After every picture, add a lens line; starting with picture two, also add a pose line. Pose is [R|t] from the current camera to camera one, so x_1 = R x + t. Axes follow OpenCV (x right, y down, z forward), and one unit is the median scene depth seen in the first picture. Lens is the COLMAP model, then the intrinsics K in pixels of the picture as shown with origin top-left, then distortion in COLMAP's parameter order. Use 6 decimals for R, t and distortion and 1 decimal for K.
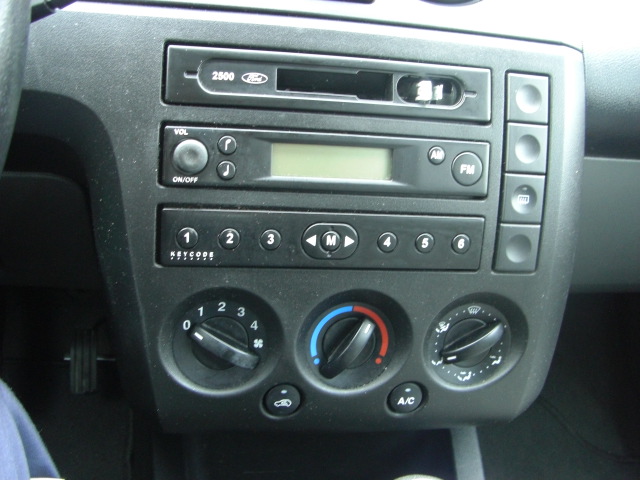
lens RADIAL K [[725.9, 0, 320.0], [0, 725.9, 240.0], [0, 0, 1]] dist [-0.208777, 0.220392]
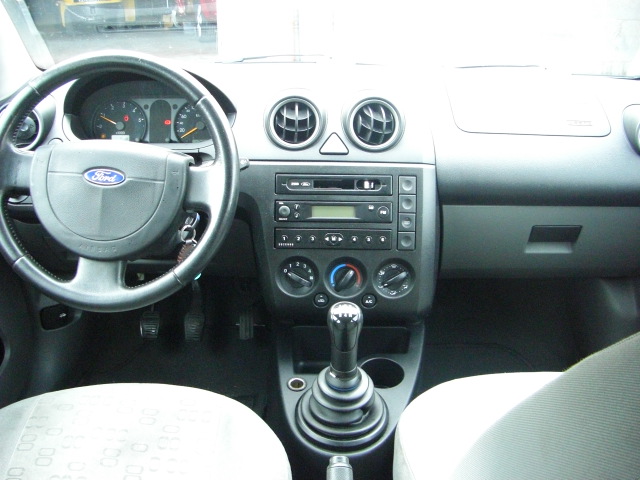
lens RADIAL K [[725.9, 0, 320.0], [0, 725.9, 240.0], [0, 0, 1]] dist [-0.208777, 0.220392]
pose [[0.977729, -0.028724, -0.207895, 0.539056], [0.012296, 0.996728, -0.079884, 0.225461], [0.209509, 0.075549, 0.974884, -1.744275]]
